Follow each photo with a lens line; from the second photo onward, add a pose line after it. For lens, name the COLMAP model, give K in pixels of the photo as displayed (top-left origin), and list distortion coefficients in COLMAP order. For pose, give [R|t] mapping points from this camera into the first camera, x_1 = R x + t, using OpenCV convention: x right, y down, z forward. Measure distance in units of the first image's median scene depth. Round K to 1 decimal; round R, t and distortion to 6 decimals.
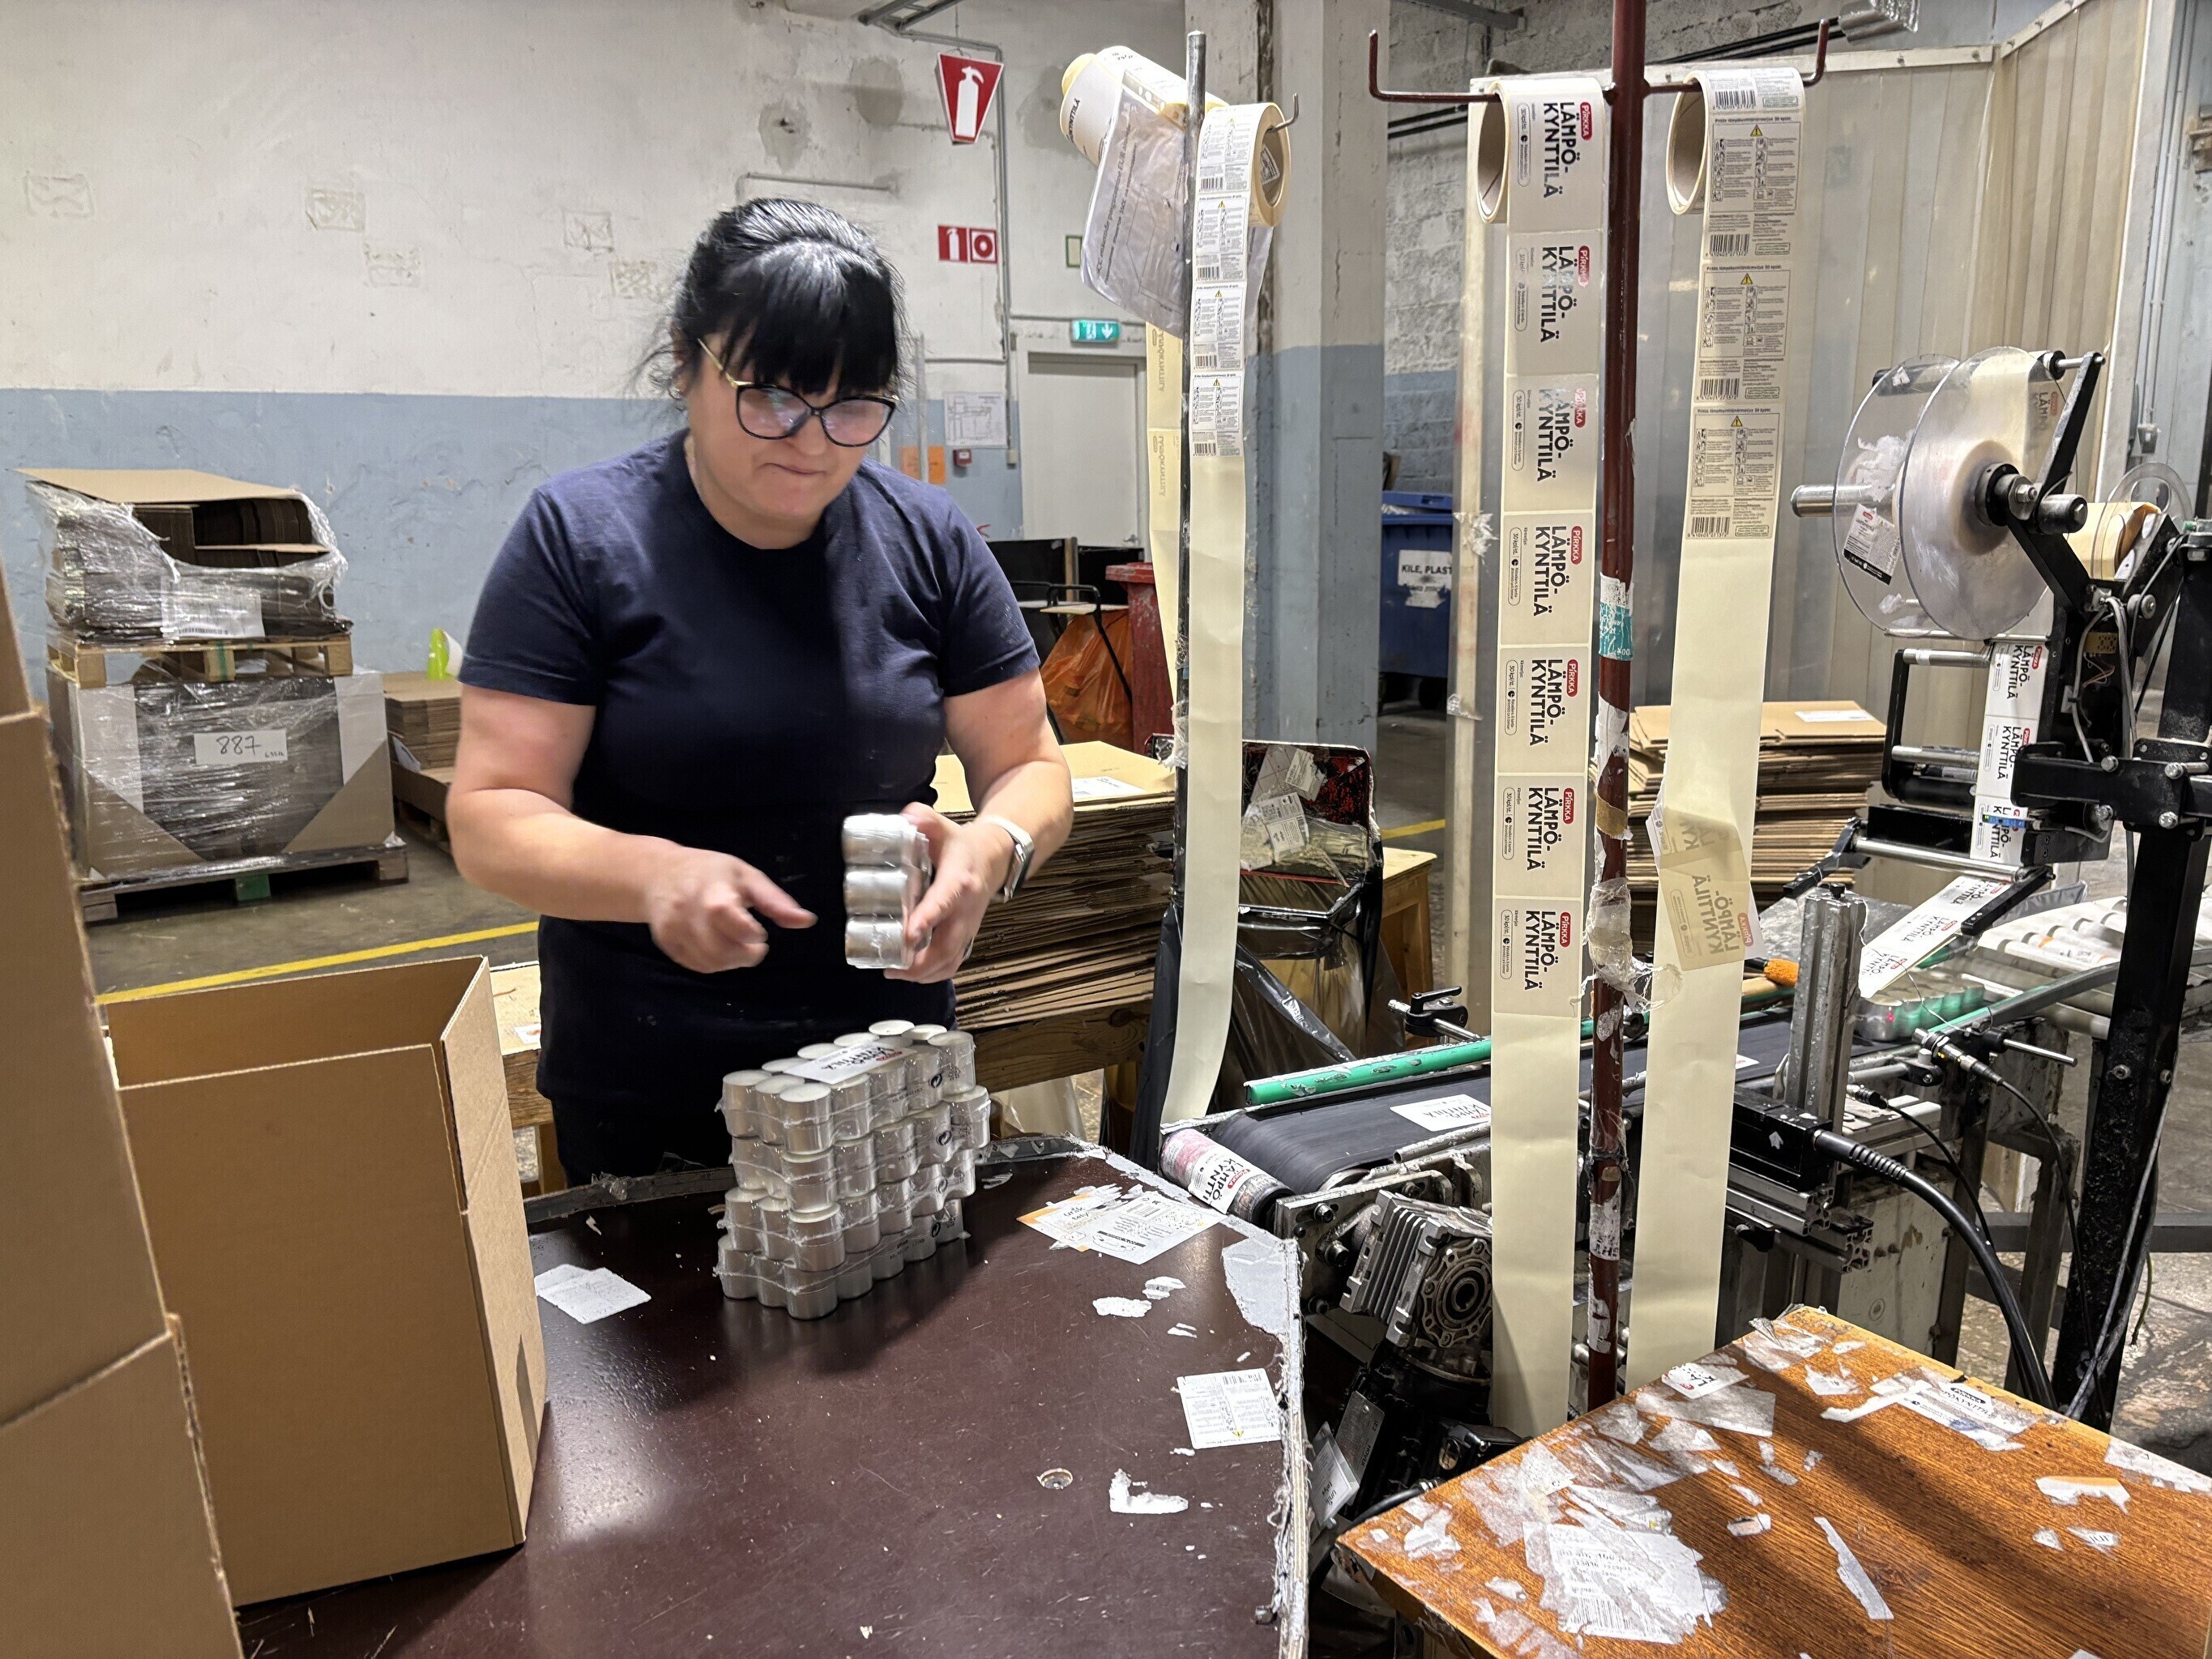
lens RADIAL K [[1682.8, 0, 1093.5], [0, 1682.8, 861.0], [0, 0, 1]] dist [0.011491, -0.007785]
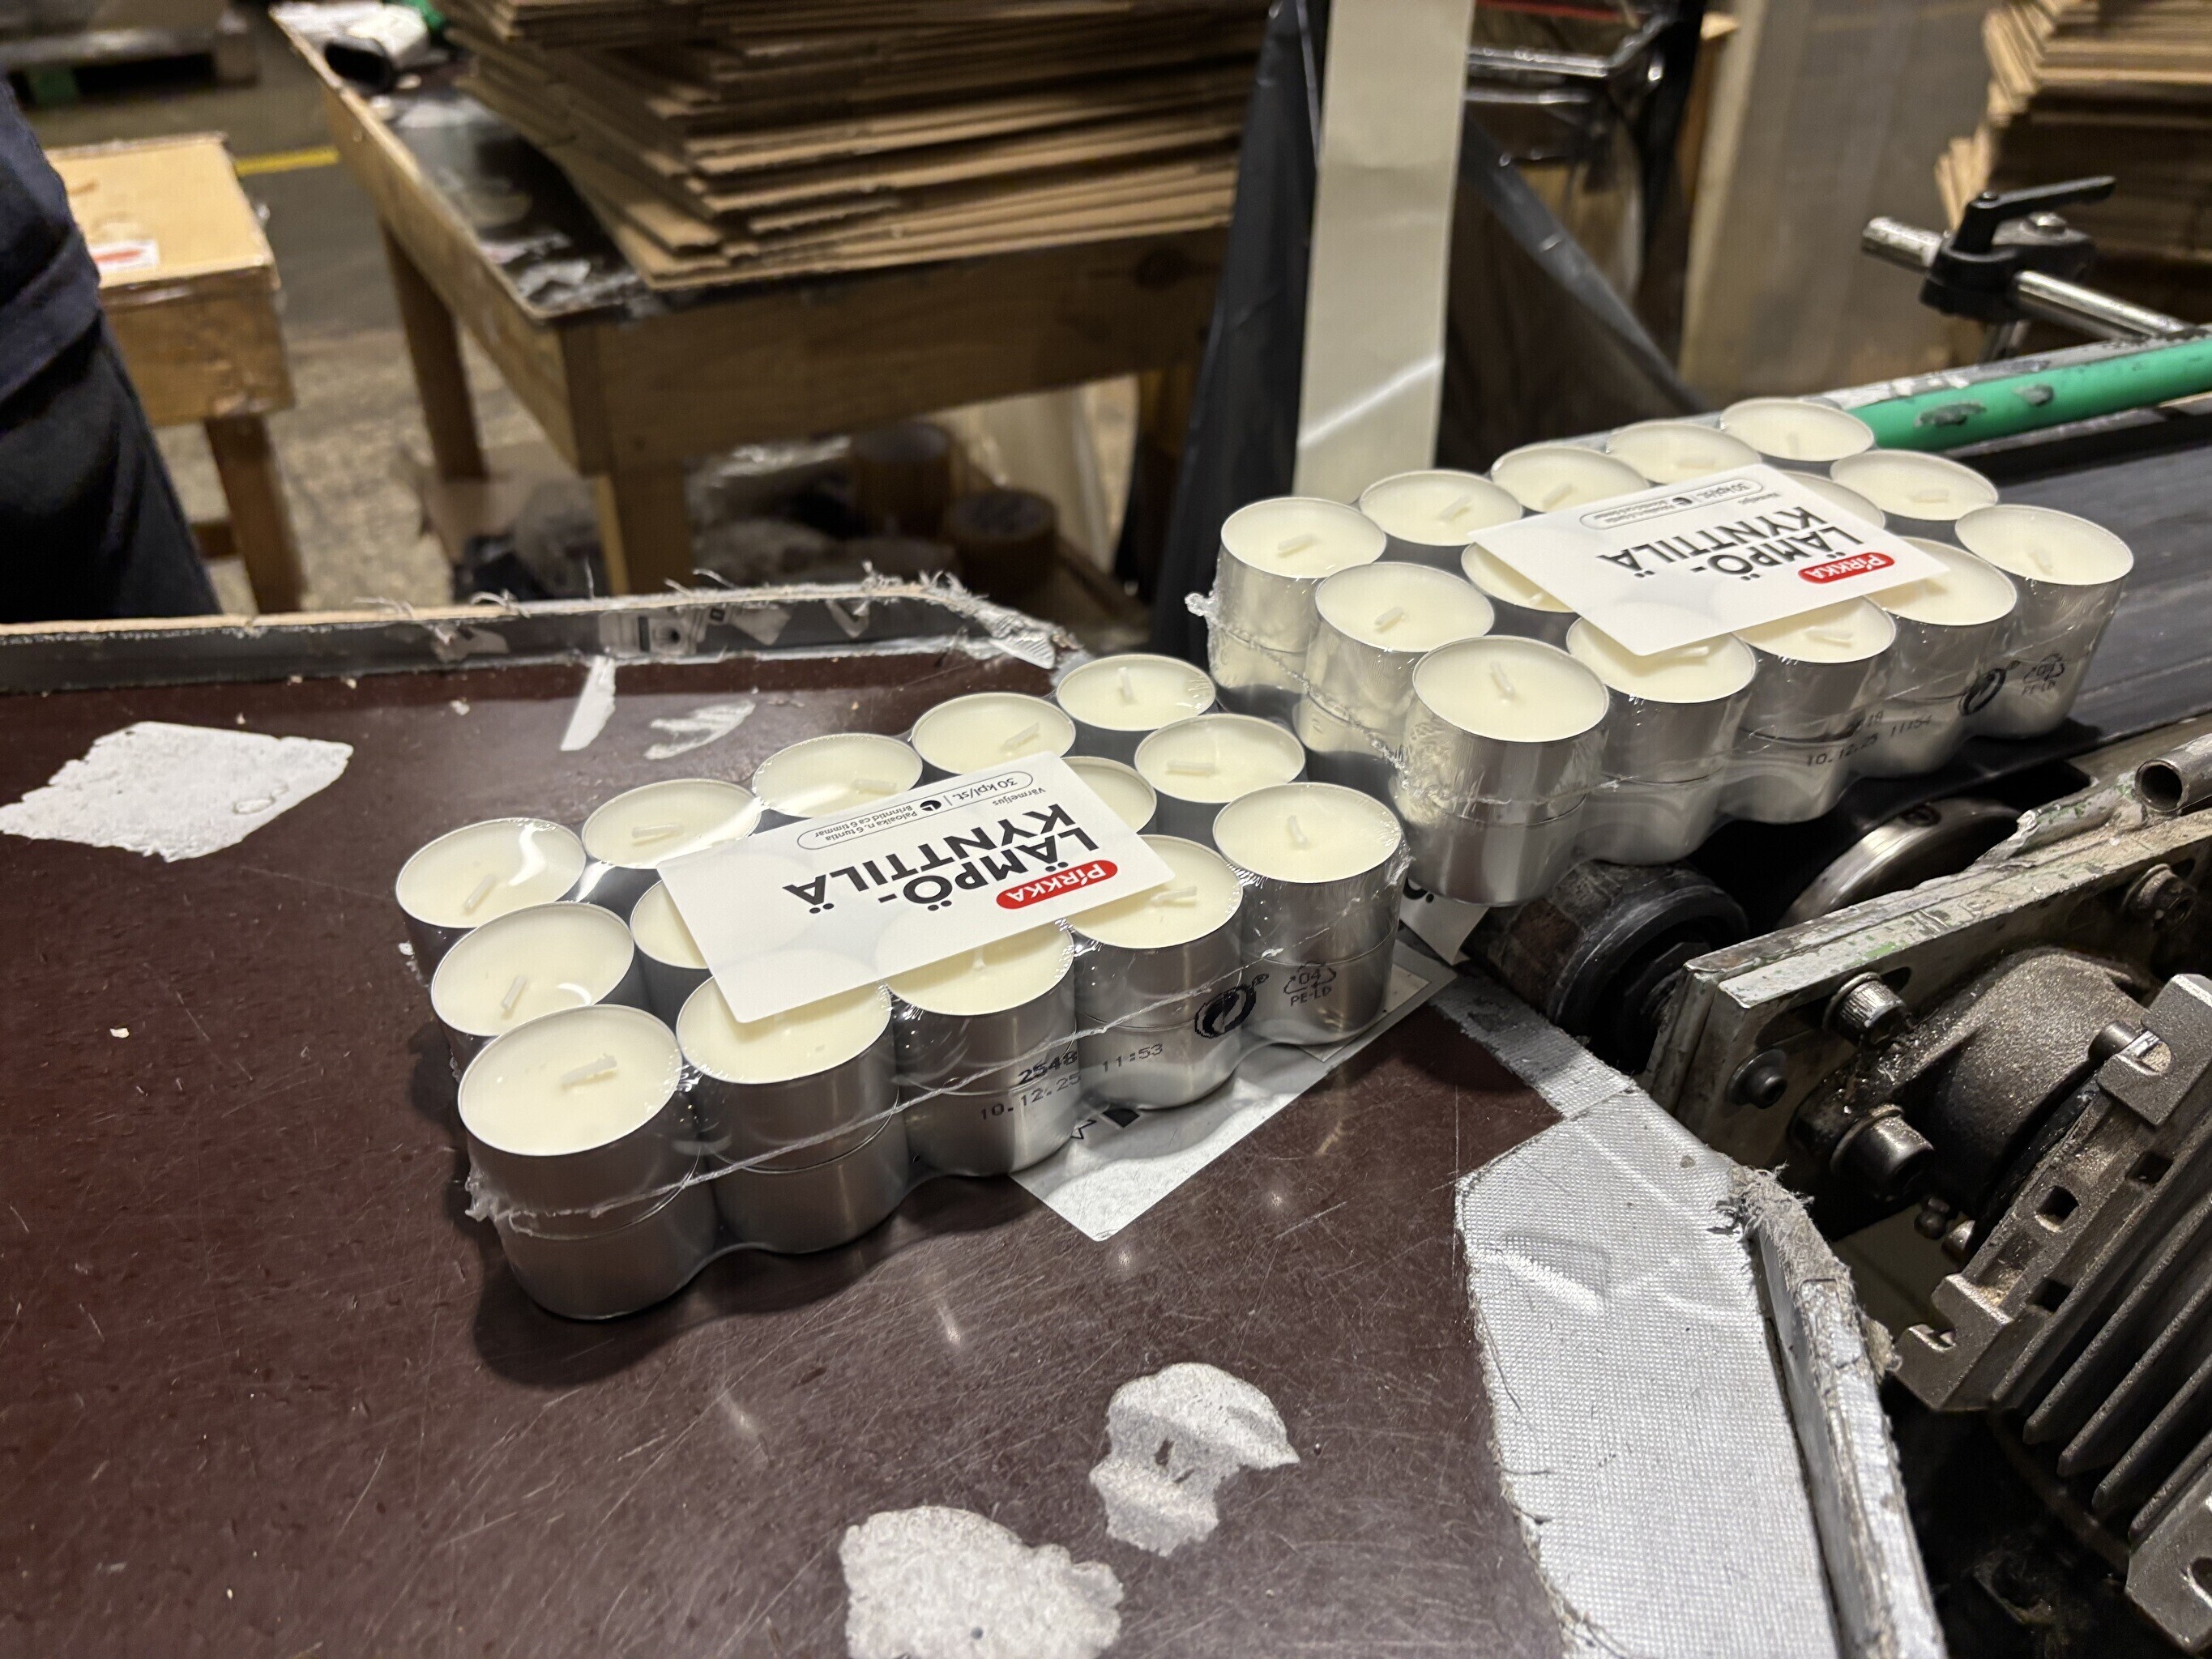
lens RADIAL K [[1682.8, 0, 1093.5], [0, 1682.8, 861.0], [0, 0, 1]] dist [0.011491, -0.007785]
pose [[0.998443, 0.048116, -0.028227, 0.021608], [-0.033306, 0.920088, 0.390293, 0.070045], [0.044751, -0.388745, 0.920258, 0.568991]]
